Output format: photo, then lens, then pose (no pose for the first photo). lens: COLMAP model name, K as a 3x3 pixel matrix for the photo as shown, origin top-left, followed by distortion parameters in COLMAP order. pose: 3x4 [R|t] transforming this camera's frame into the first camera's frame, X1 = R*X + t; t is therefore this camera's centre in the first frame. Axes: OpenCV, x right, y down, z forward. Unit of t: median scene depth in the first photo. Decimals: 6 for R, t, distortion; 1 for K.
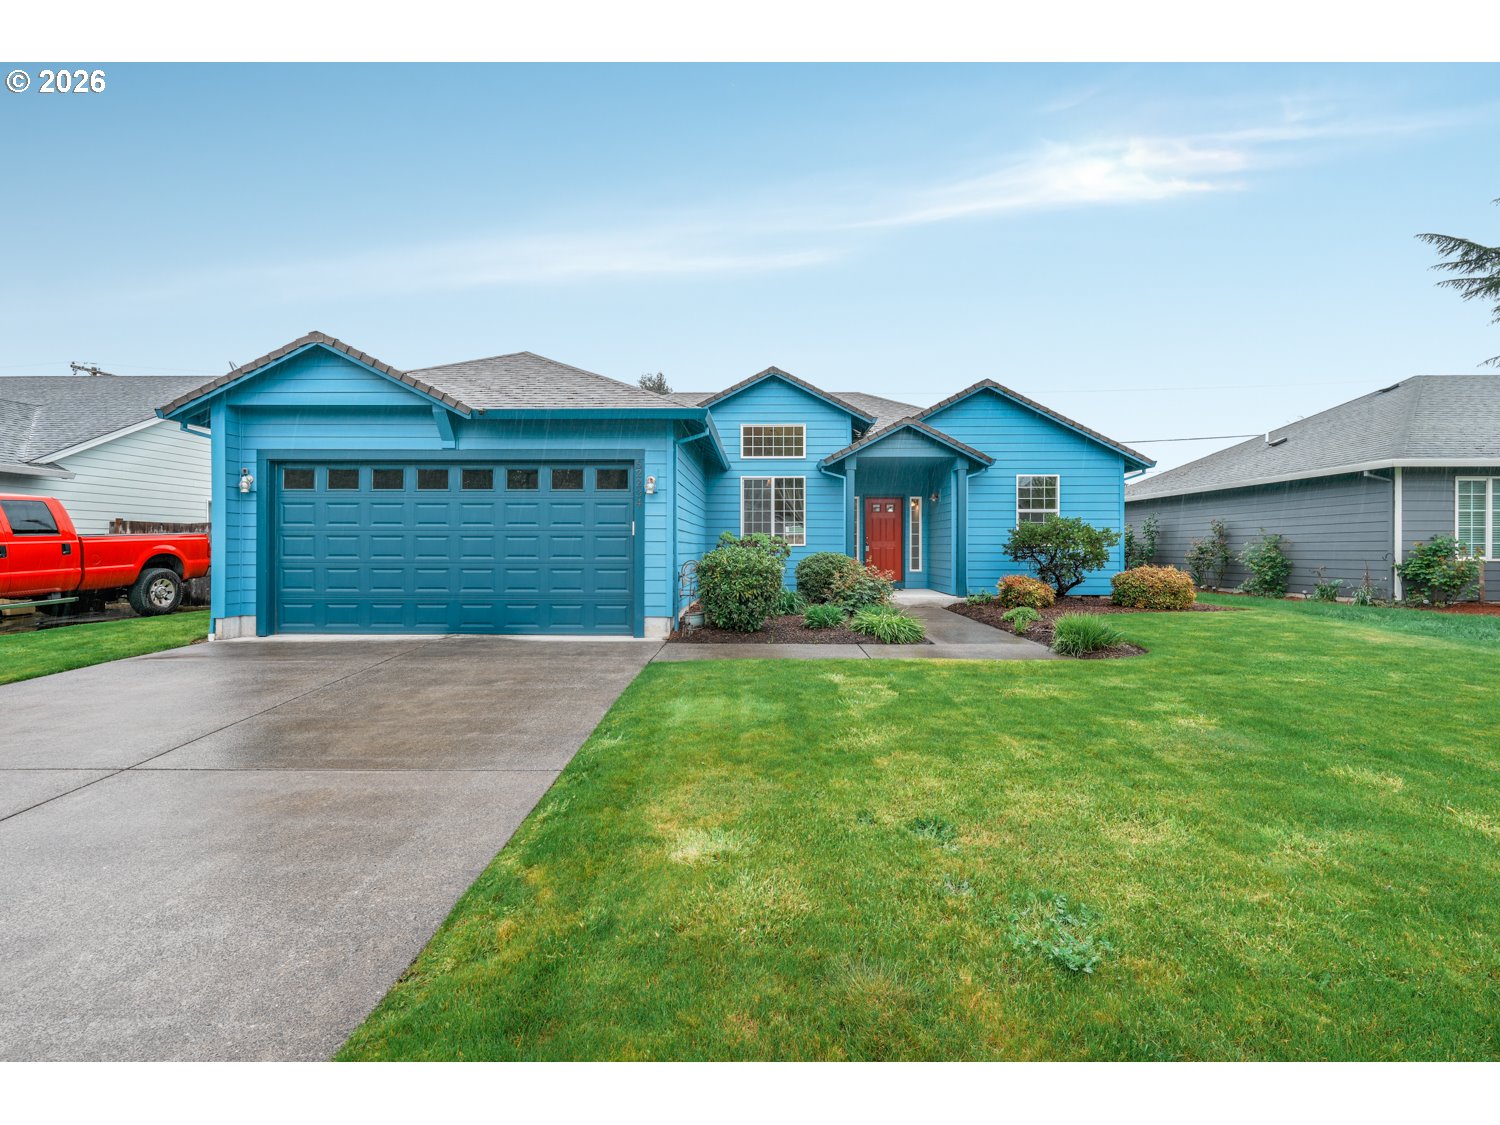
lens RADIAL K [[684.9, 0, 747.2], [0, 684.9, 546.7], [0, 0, 1]] dist [0.002870, 0.000486]
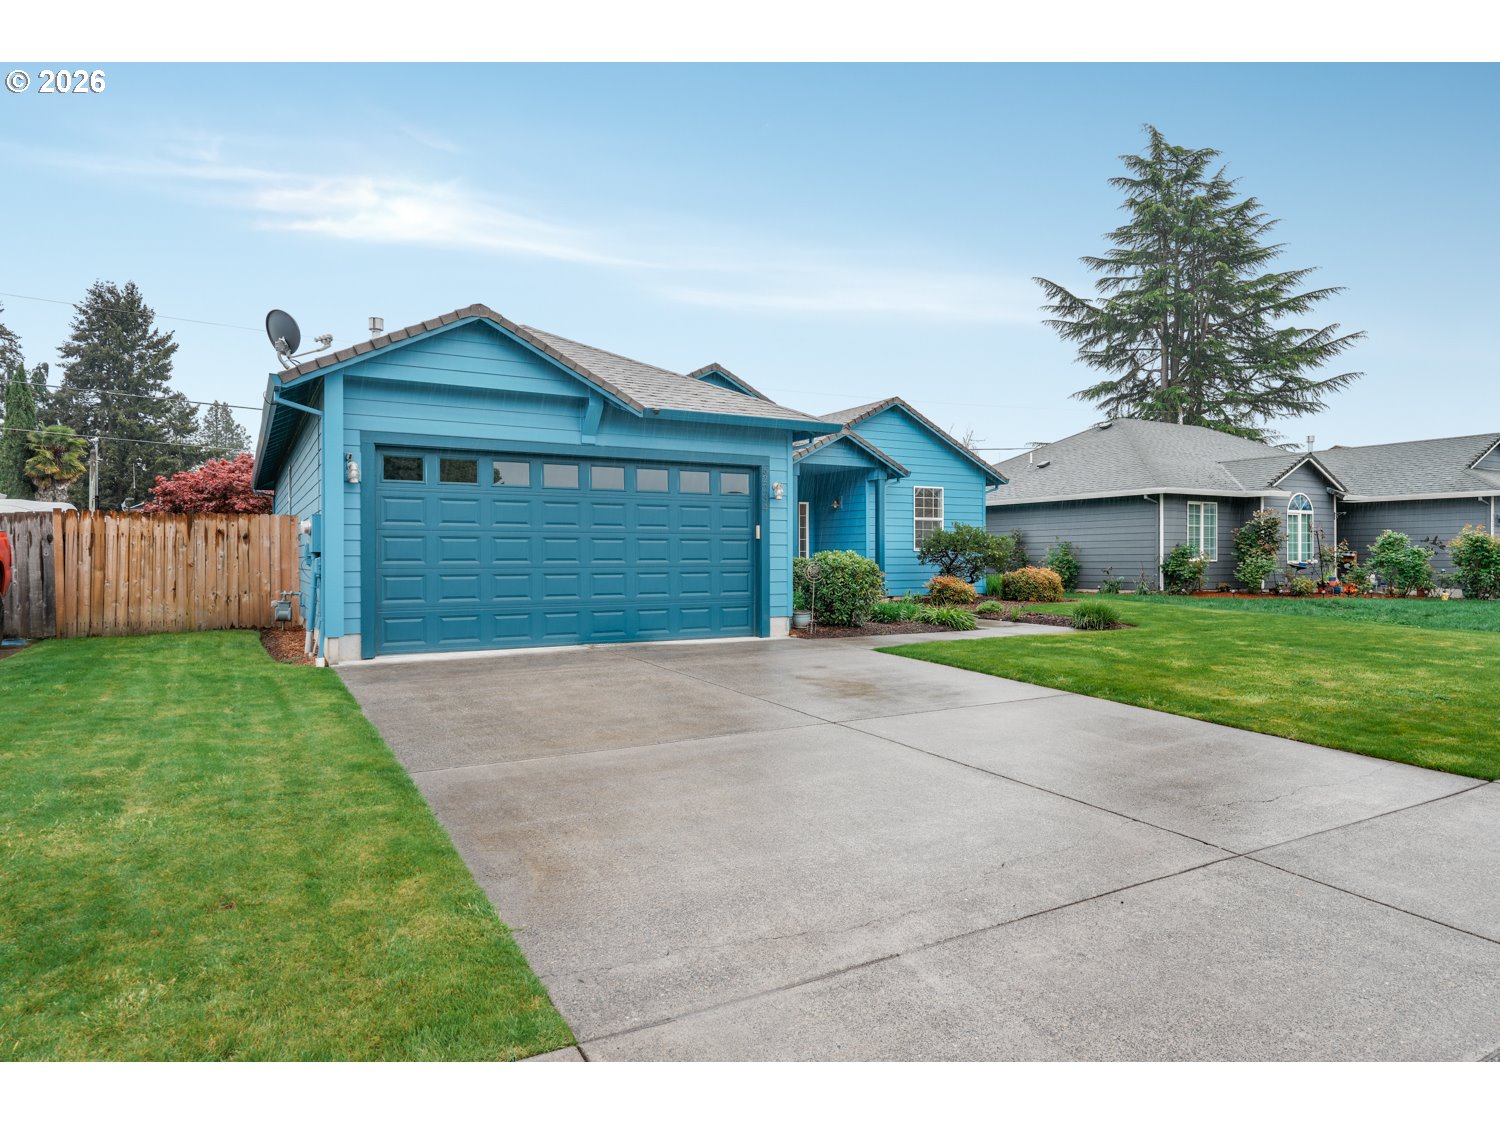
lens RADIAL K [[885.5, 0, 750.0], [0, 885.5, 562.5], [0, 0, 1]] dist [0.001621, 0.000720]
pose [[0.865730, -0.005875, 0.500476, -0.599128], [0.001976, 0.999963, 0.008320, 0.005762], [-0.500507, -0.006214, 0.865710, -0.106374]]
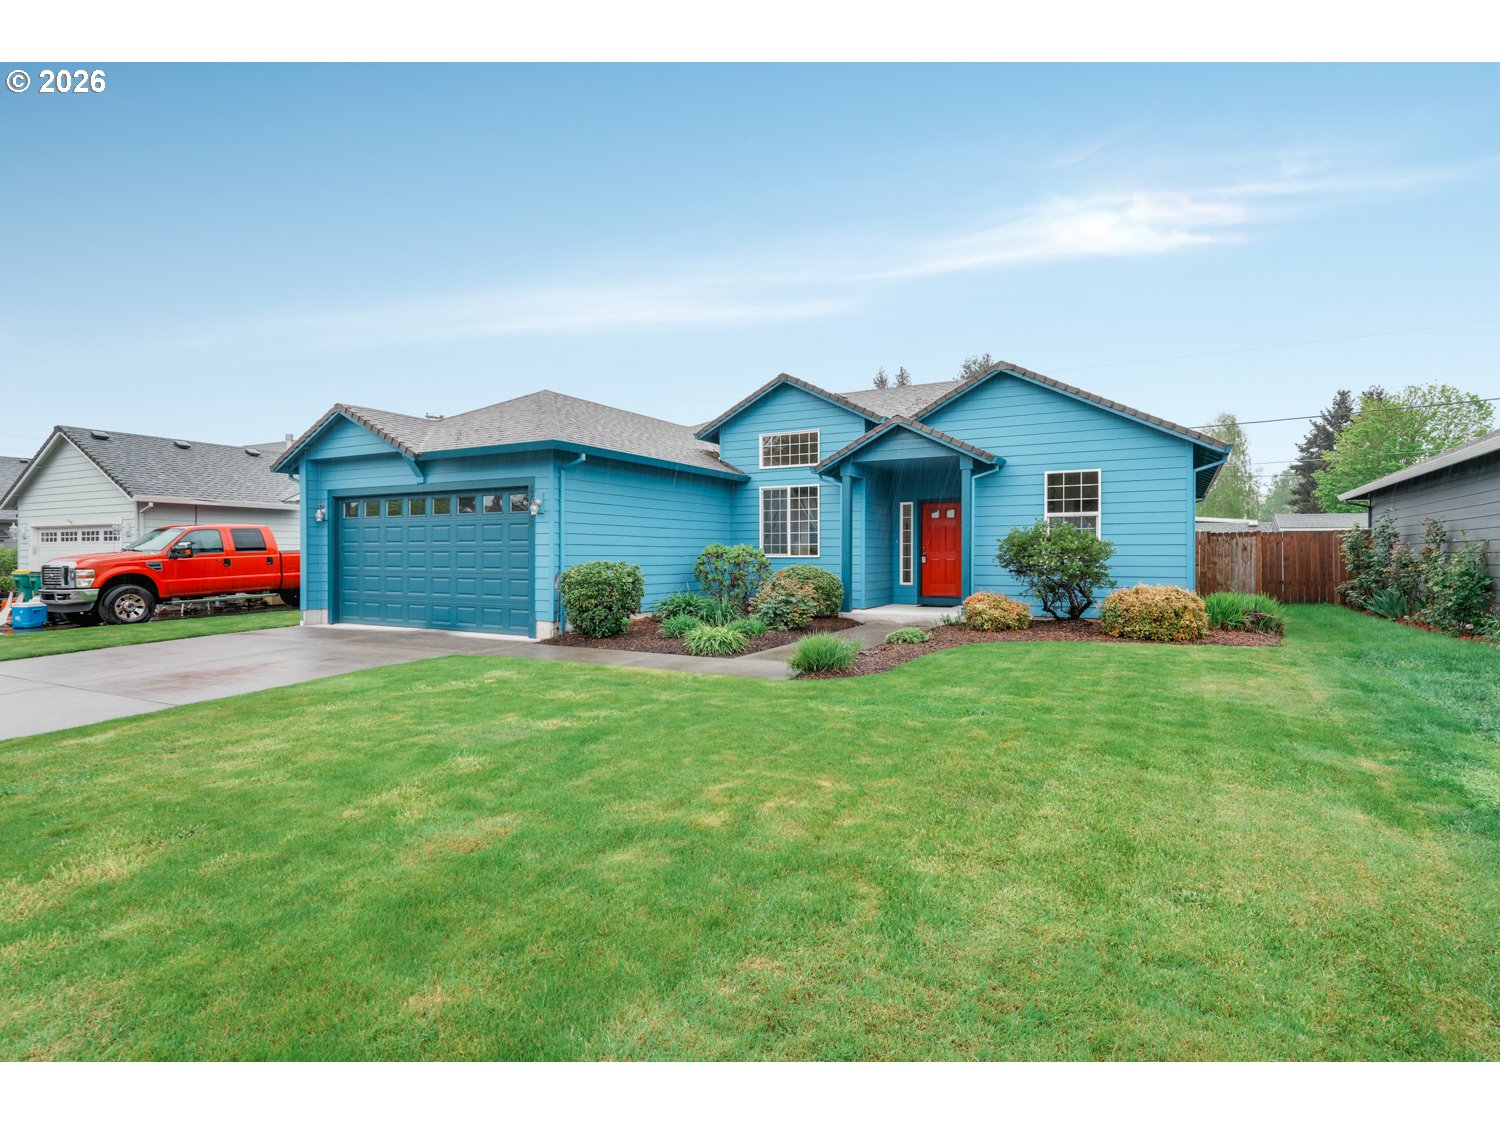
lens RADIAL K [[752.5, 0, 750.0], [0, 752.5, 562.5], [0, 0, 1]] dist [-0.000254, 0.000177]
pose [[0.887418, 0.003172, -0.460955, 0.537878], [0.002745, 0.999922, 0.012166, -0.007362], [0.460958, -0.012062, 0.887340, 0.025936]]
